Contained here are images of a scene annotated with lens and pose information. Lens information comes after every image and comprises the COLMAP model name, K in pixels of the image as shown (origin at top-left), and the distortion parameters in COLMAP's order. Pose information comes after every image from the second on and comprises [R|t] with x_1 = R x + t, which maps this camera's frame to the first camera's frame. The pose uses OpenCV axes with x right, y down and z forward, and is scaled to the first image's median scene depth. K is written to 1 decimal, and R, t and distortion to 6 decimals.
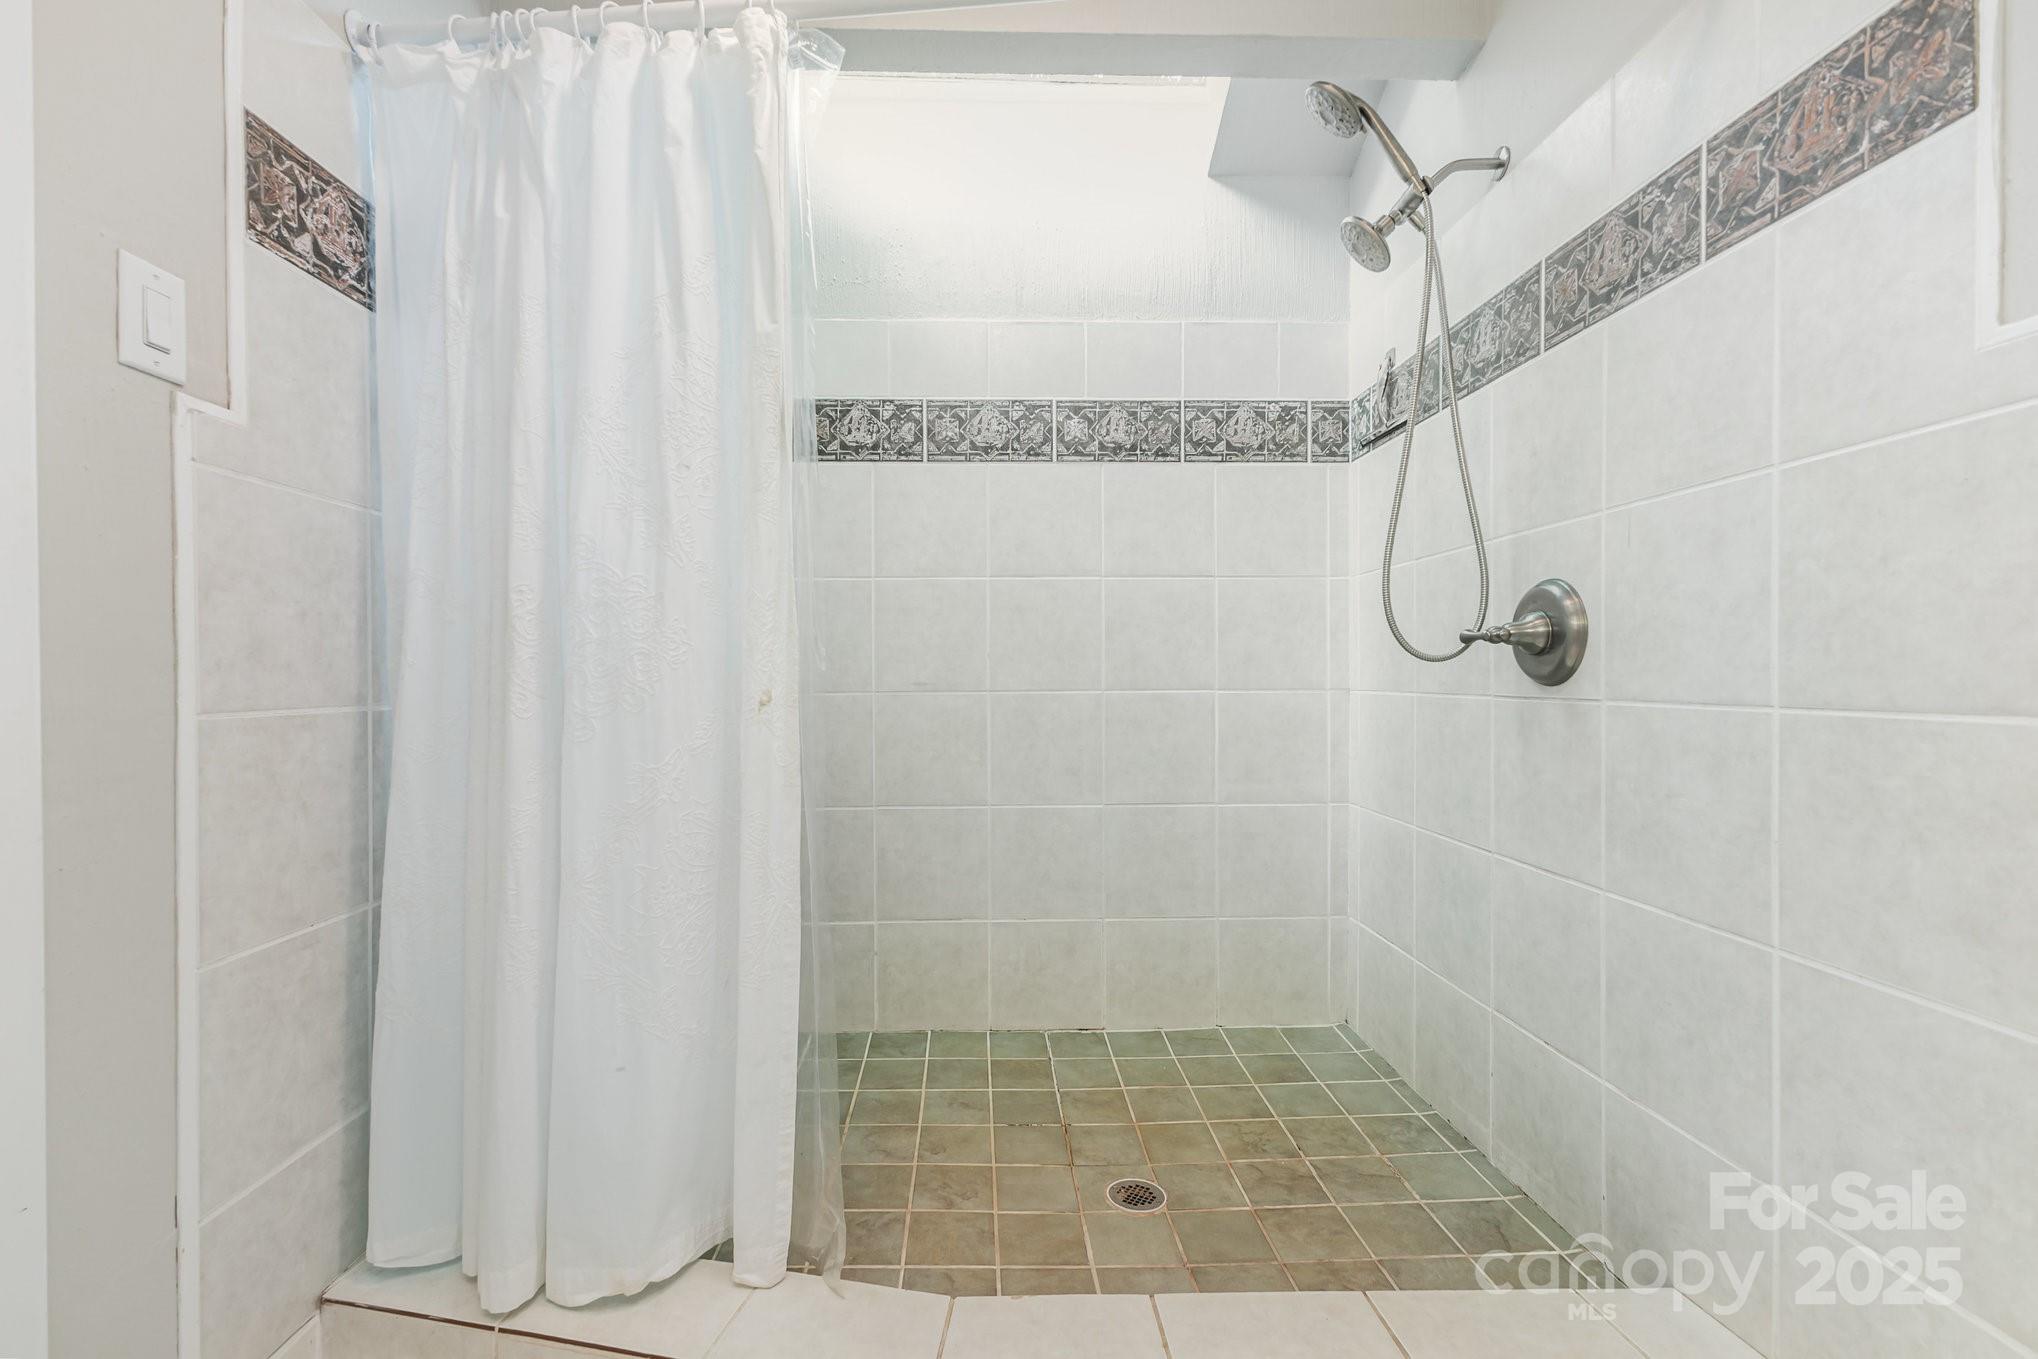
lens RADIAL K [[889.4, 0, 1009.6], [0, 889.4, 687.2], [0, 0, 1]] dist [0.004861, -0.000744]
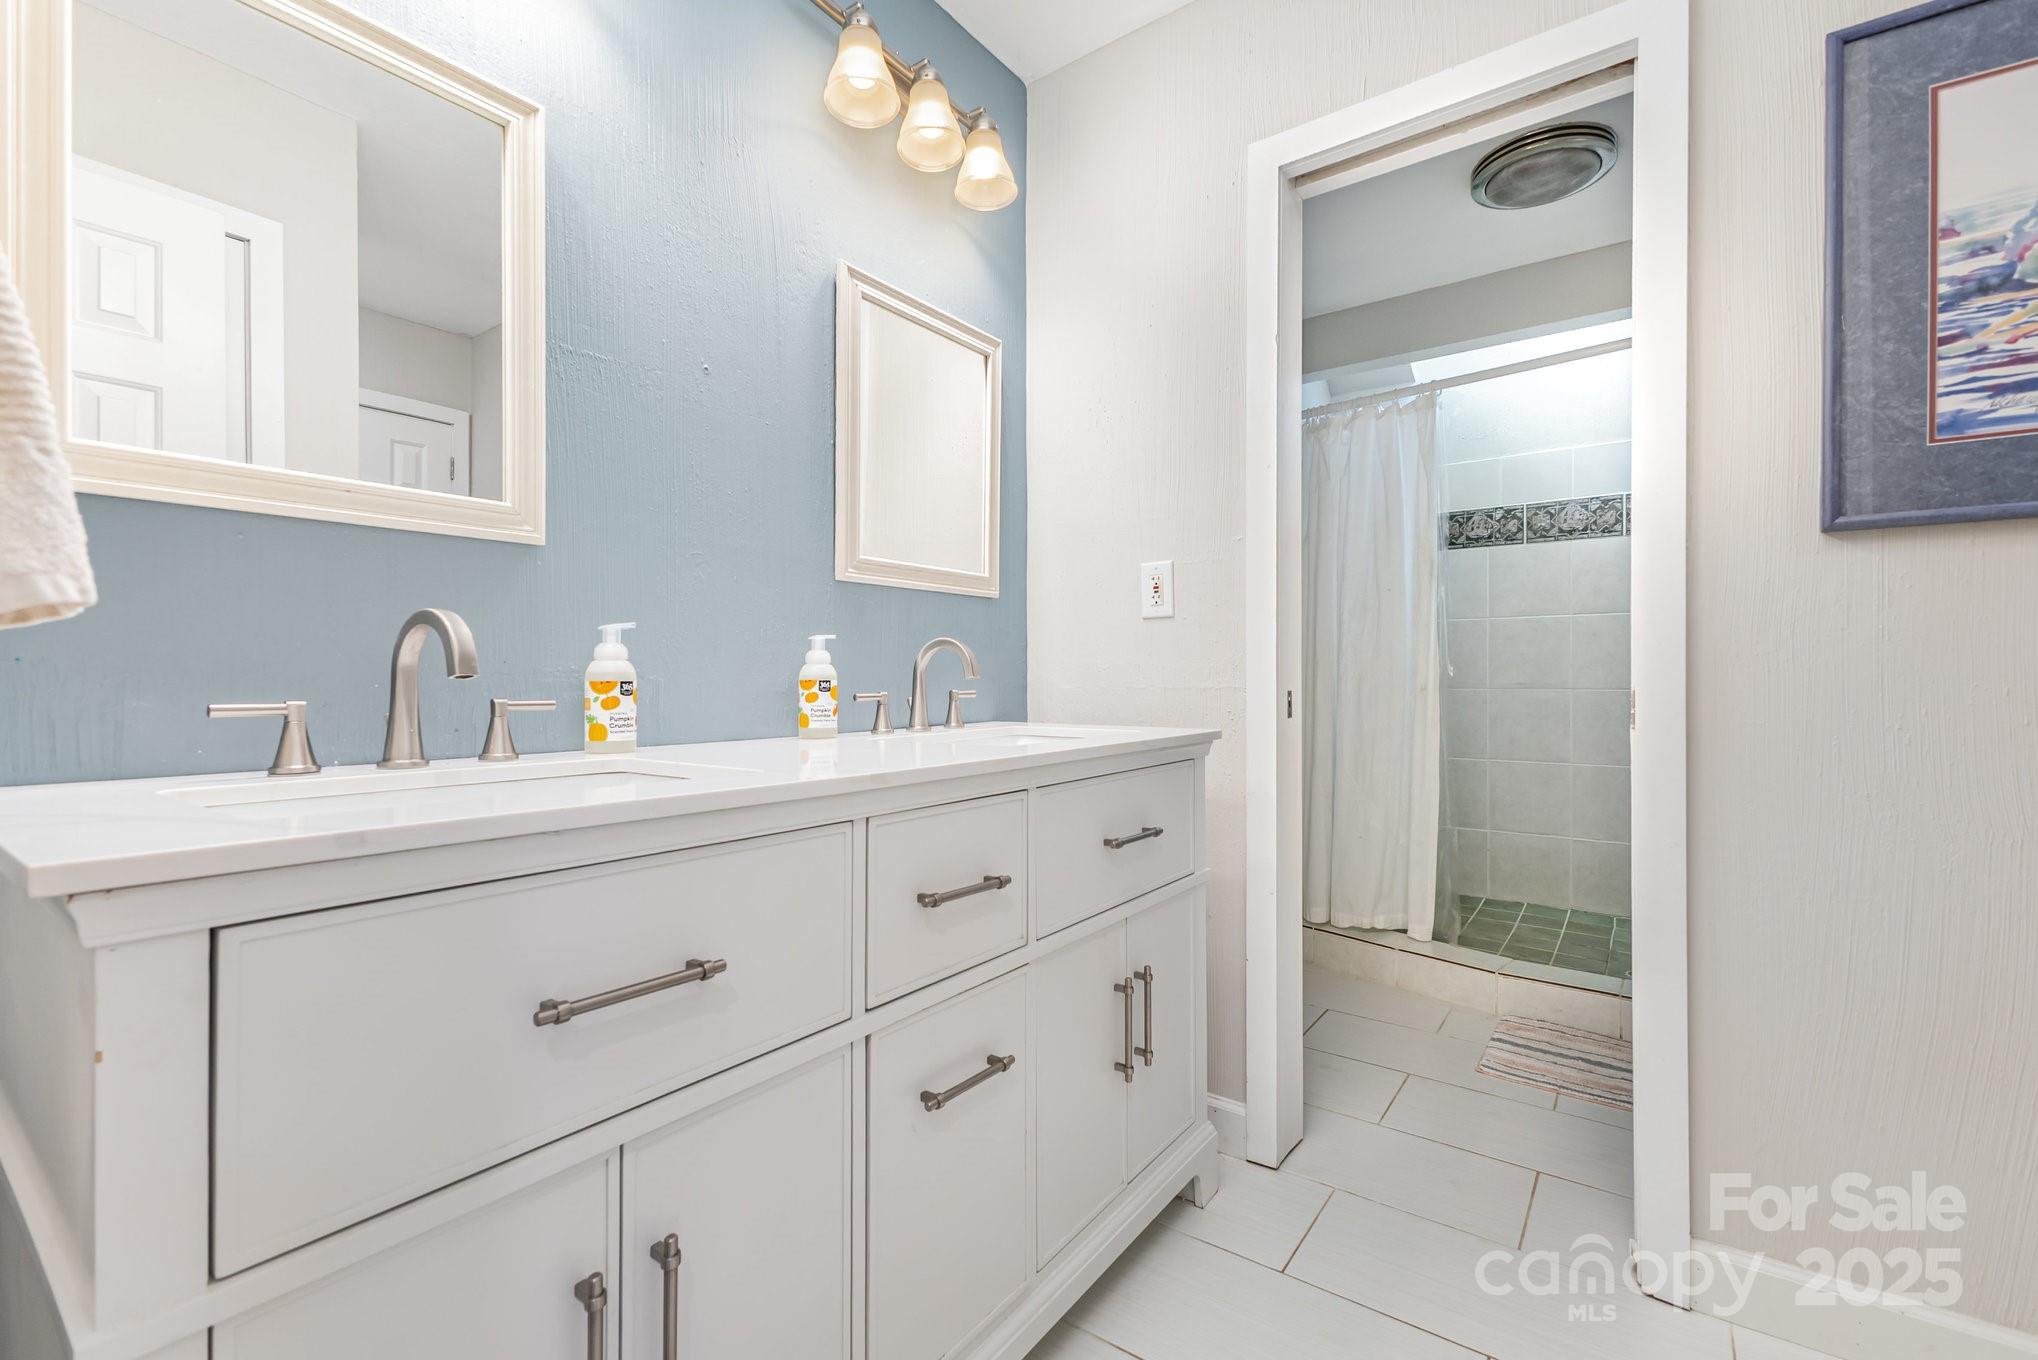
lens RADIAL K [[889.4, 0, 1007.1], [0, 889.4, 686.9], [0, 0, 1]] dist [0.004861, -0.000744]
pose [[0.778048, 0.005983, -0.628177, 0.185593], [-0.004069, 0.999982, 0.004485, -0.001768], [0.628192, -0.000934, 0.778058, -0.813121]]
